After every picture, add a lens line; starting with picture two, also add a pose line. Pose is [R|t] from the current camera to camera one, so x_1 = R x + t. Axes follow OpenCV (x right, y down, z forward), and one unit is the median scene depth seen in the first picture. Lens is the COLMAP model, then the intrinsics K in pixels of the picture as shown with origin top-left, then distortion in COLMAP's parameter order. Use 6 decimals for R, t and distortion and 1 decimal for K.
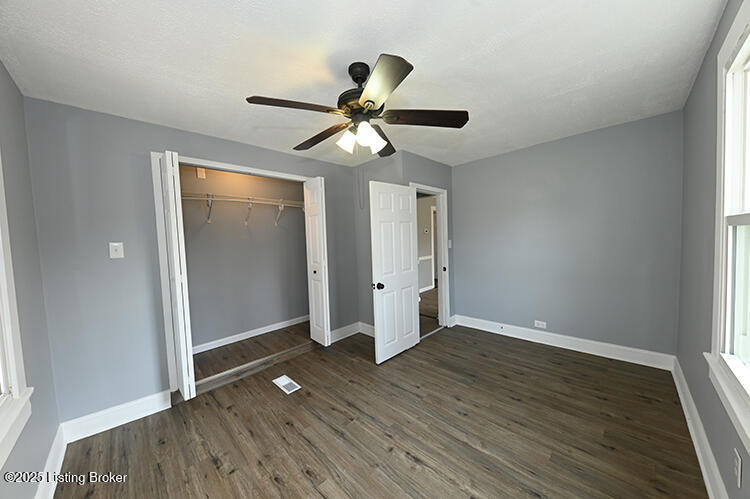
lens RADIAL K [[255.9, 0, 375.0], [0, 255.9, 251.2], [0, 0, 1]] dist [0.000790, -0.000005]
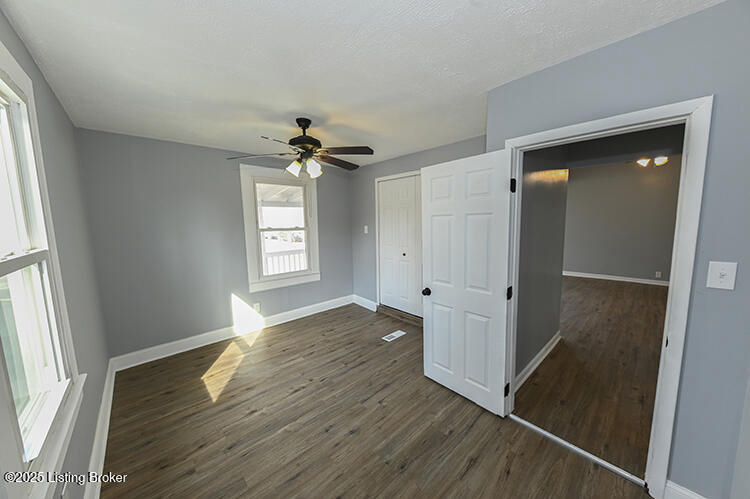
lens RADIAL K [[255.9, 0, 375.0], [0, 255.9, 251.2], [0, 0, 1]] dist [0.000790, -0.000005]
pose [[-0.042291, 0.162369, -0.985823, 1.148791], [-0.033591, 0.985917, 0.163826, -0.176010], [0.998540, 0.040043, -0.036242, 1.159683]]
